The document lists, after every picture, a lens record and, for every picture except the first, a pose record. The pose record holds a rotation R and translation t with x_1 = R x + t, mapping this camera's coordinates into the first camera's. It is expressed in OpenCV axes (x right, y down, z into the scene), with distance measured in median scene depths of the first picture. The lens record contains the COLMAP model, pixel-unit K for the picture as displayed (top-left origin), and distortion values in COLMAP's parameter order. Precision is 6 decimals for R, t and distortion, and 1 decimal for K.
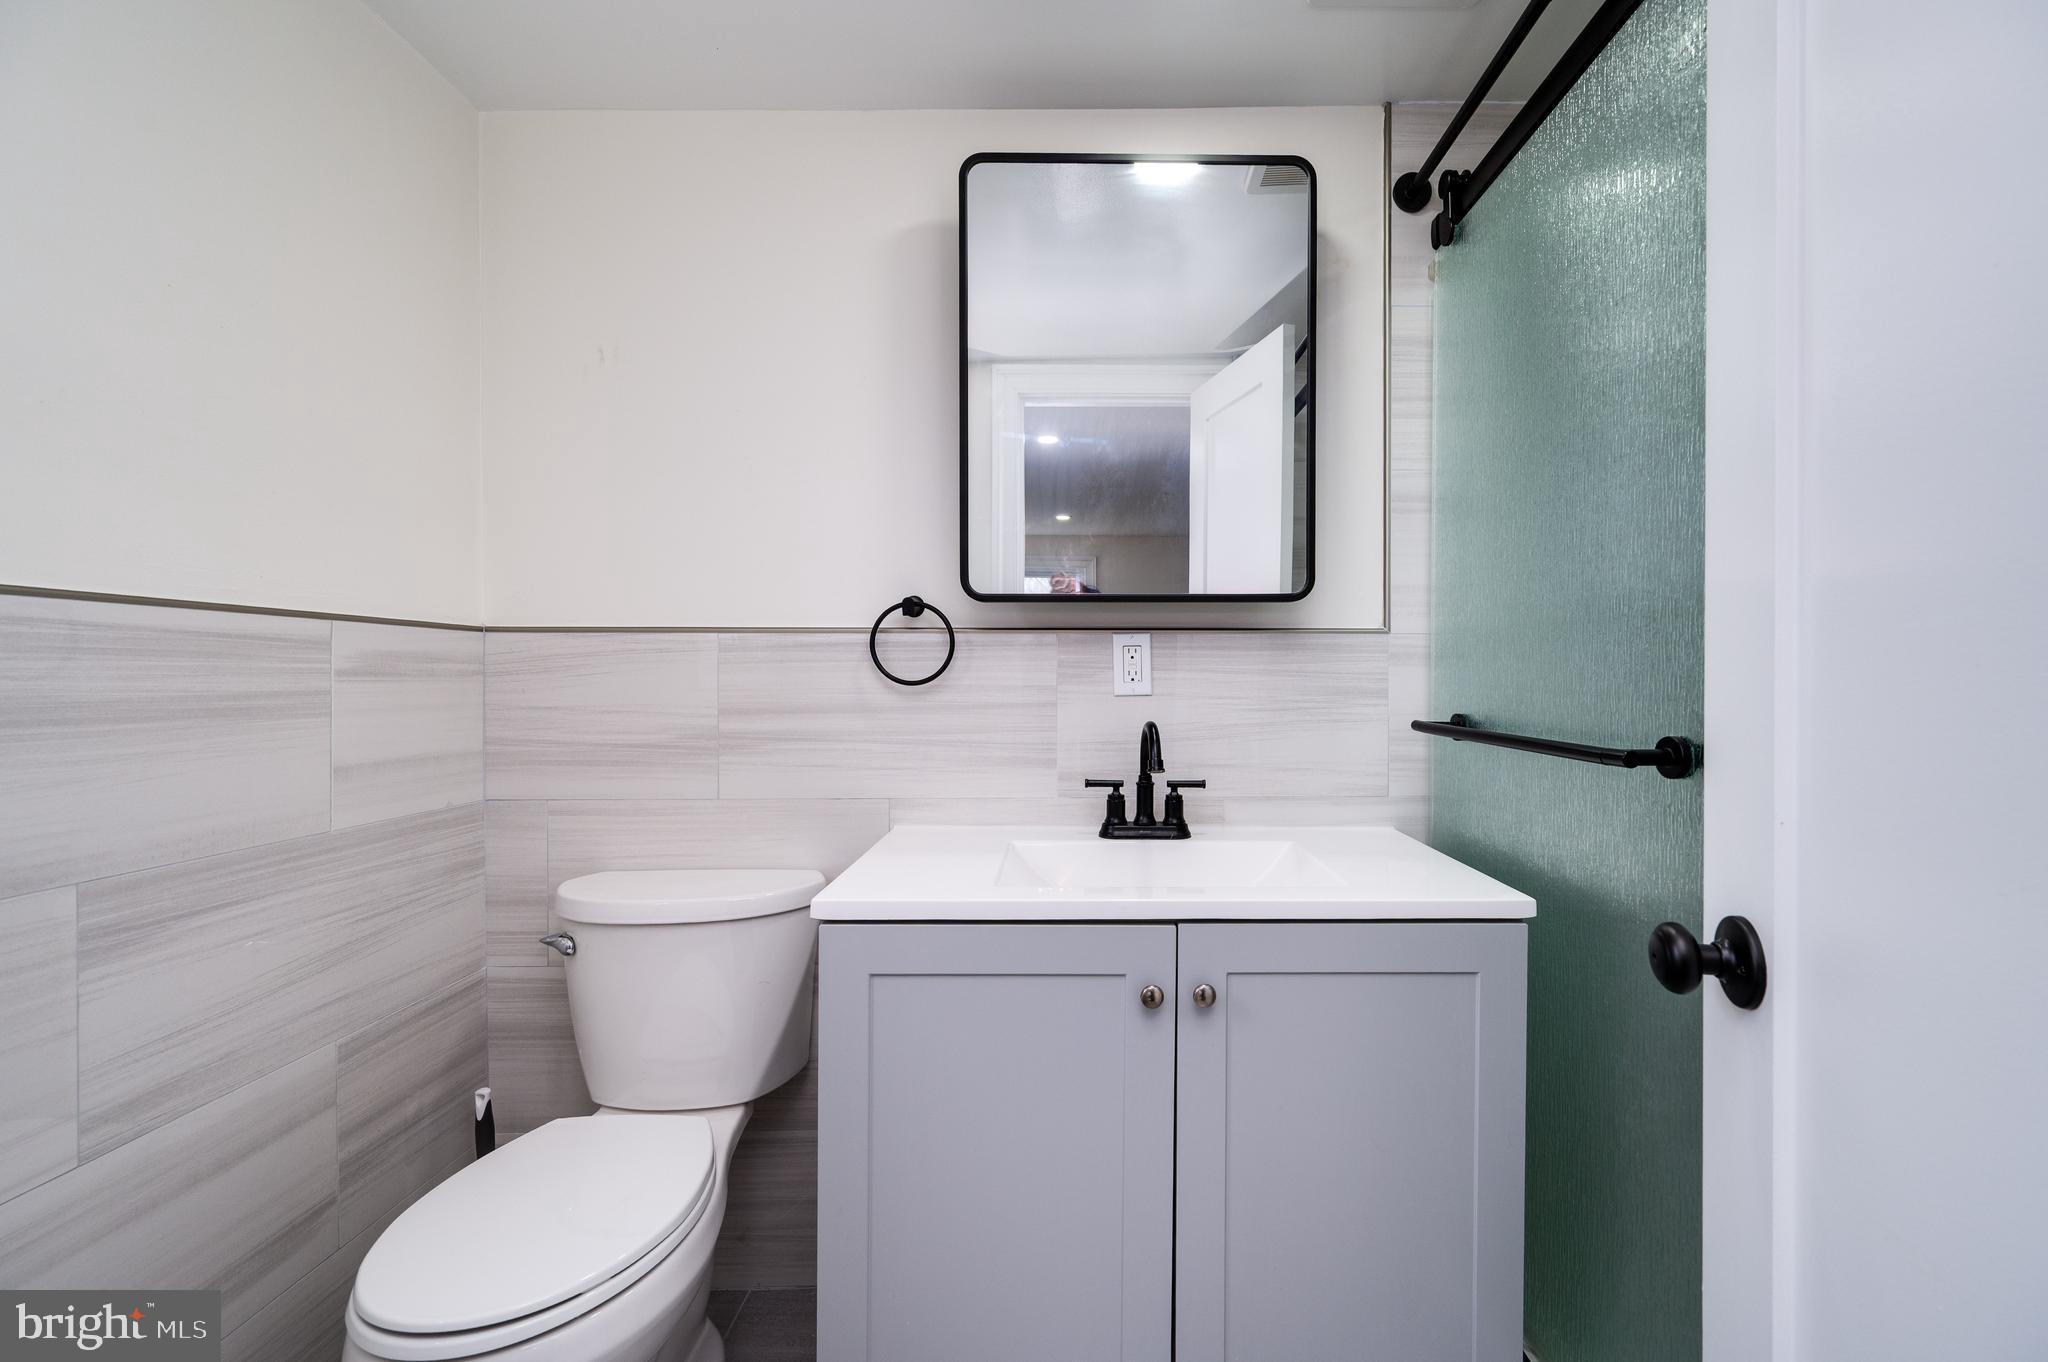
lens RADIAL K [[821.4, 0, 1078.3], [0, 821.4, 676.5], [0, 0, 1]] dist [-0.000565, -0.000137]
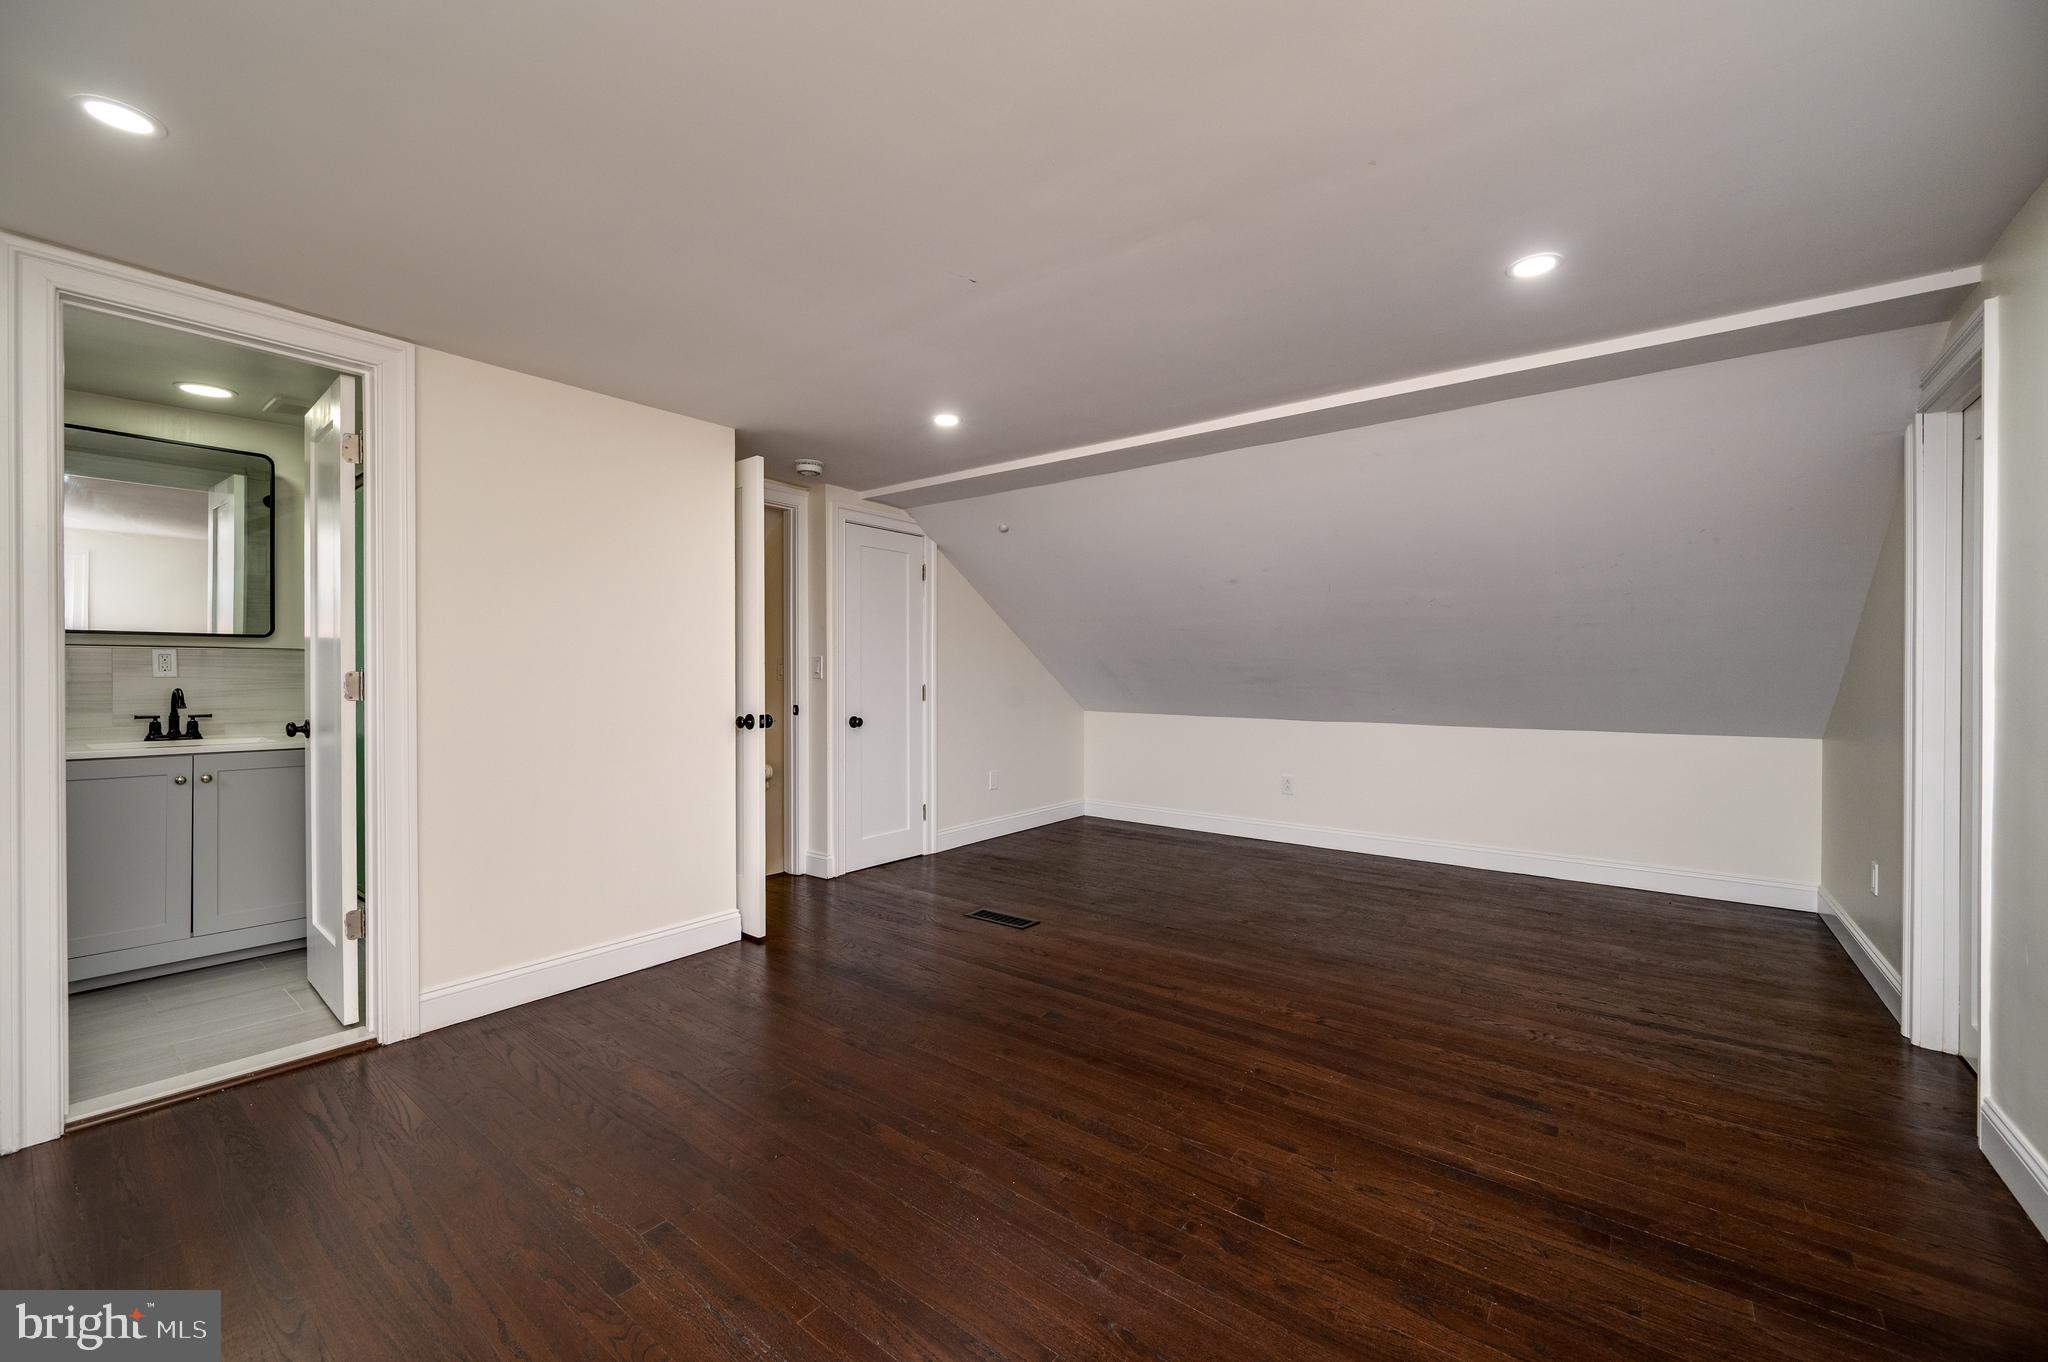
lens RADIAL K [[806.4, 0, 1033.7], [0, 806.4, 689.4], [0, 0, 1]] dist [-0.002906, -0.000440]
pose [[0.609258, -0.008446, 0.792927, -0.217663], [0.002413, 0.999958, 0.008797, 0.041453], [-0.792968, -0.003447, 0.609253, -2.108701]]
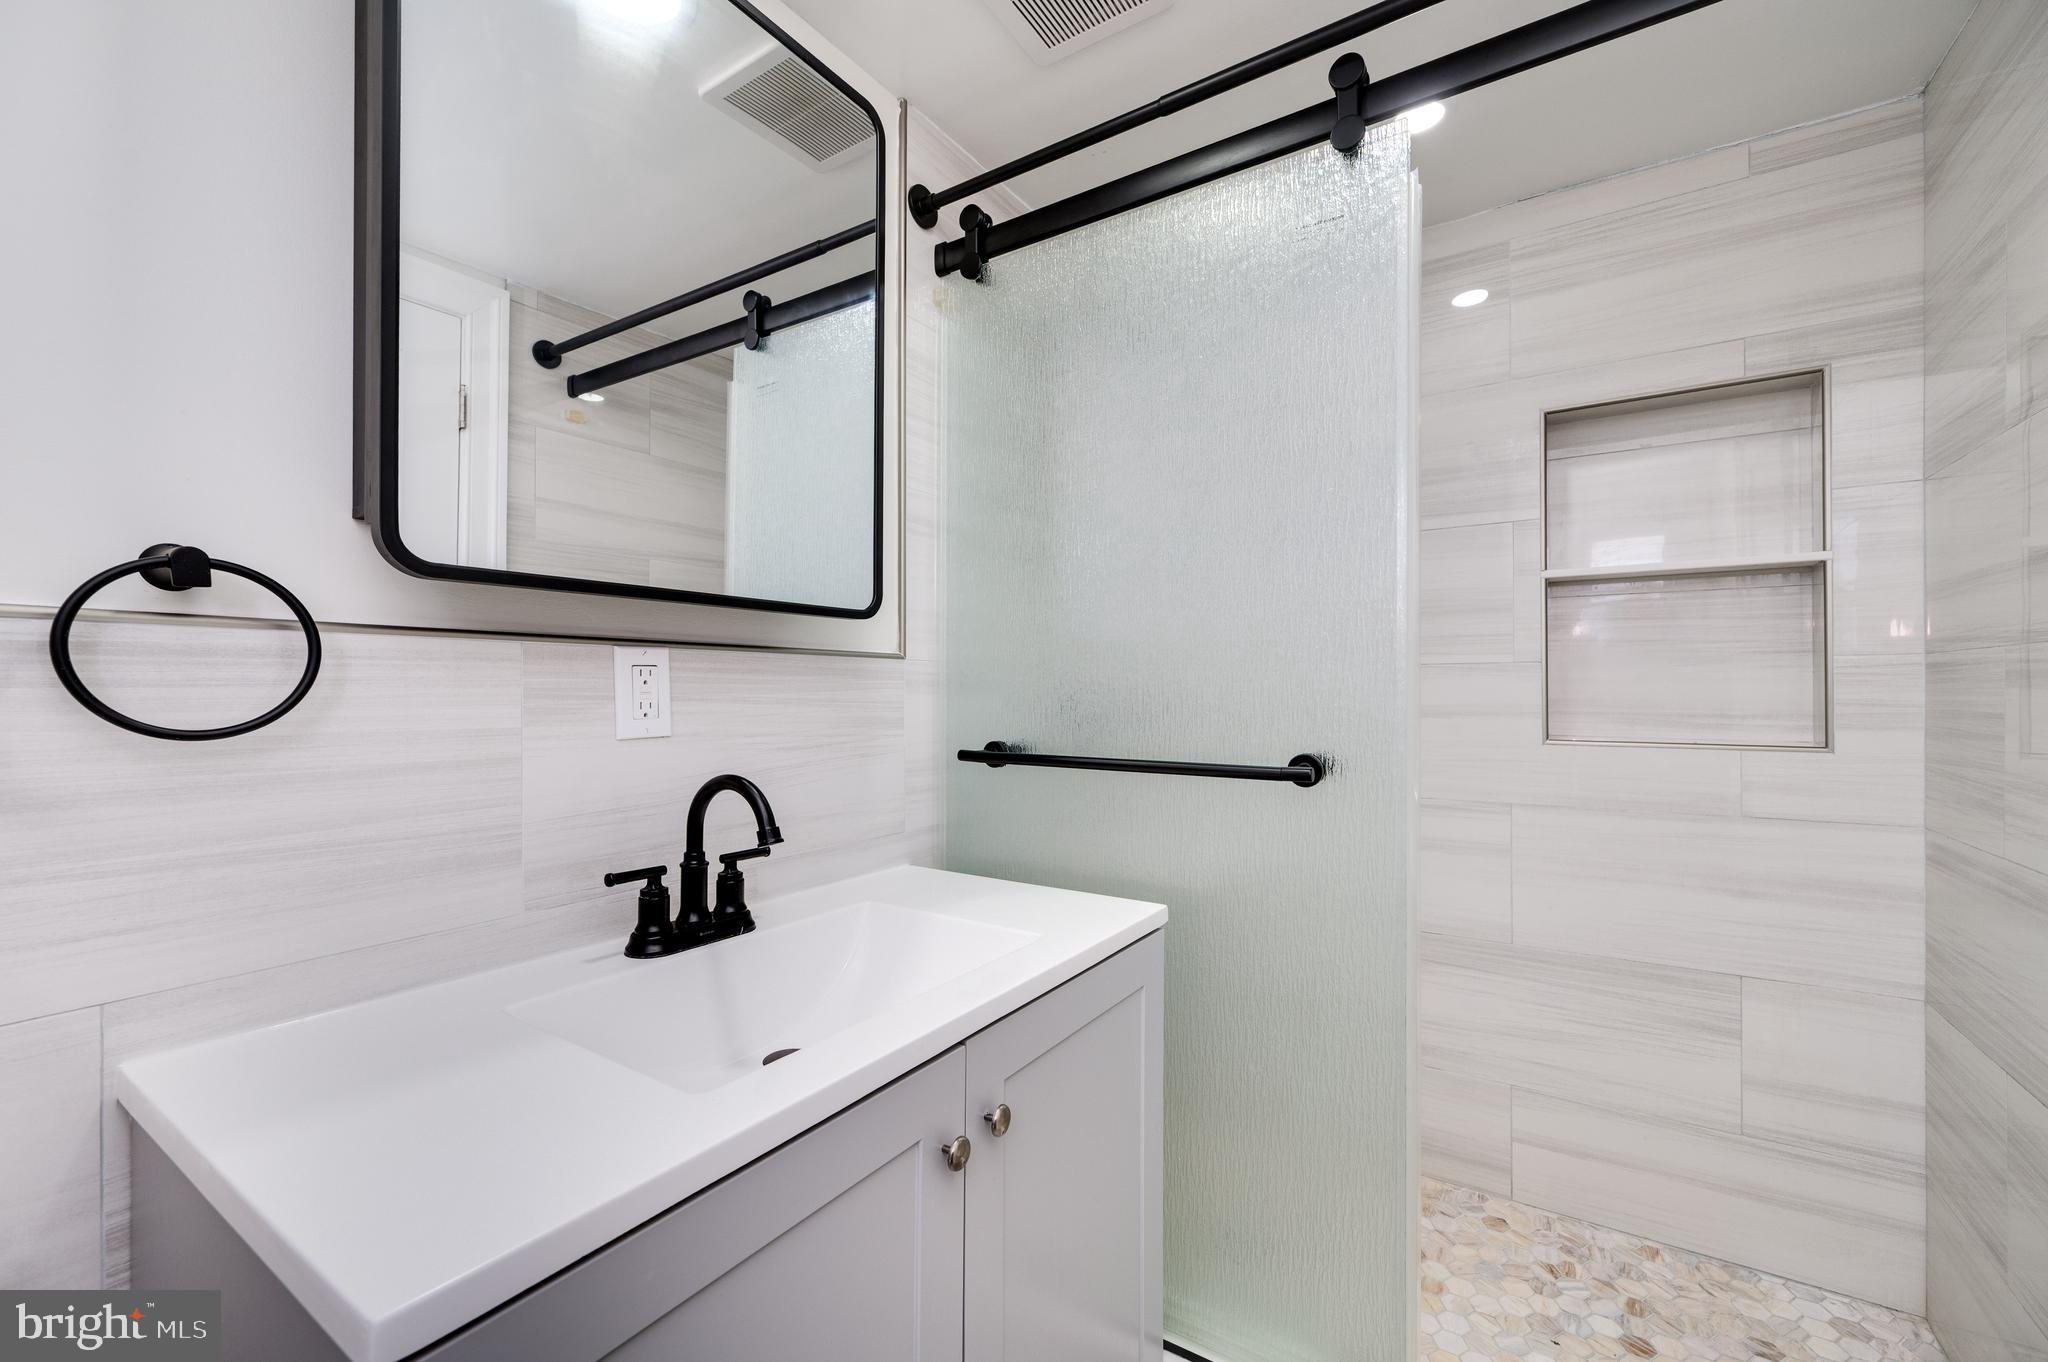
lens RADIAL K [[806.4, 0, 1033.7], [0, 806.4, 689.4], [0, 0, 1]] dist [-0.002906, -0.000440]
pose [[0.561997, 0.001474, 0.827138, -0.312365], [0.004104, 0.999981, -0.004570, -0.013353], [-0.827129, 0.005963, 0.561980, 0.362595]]
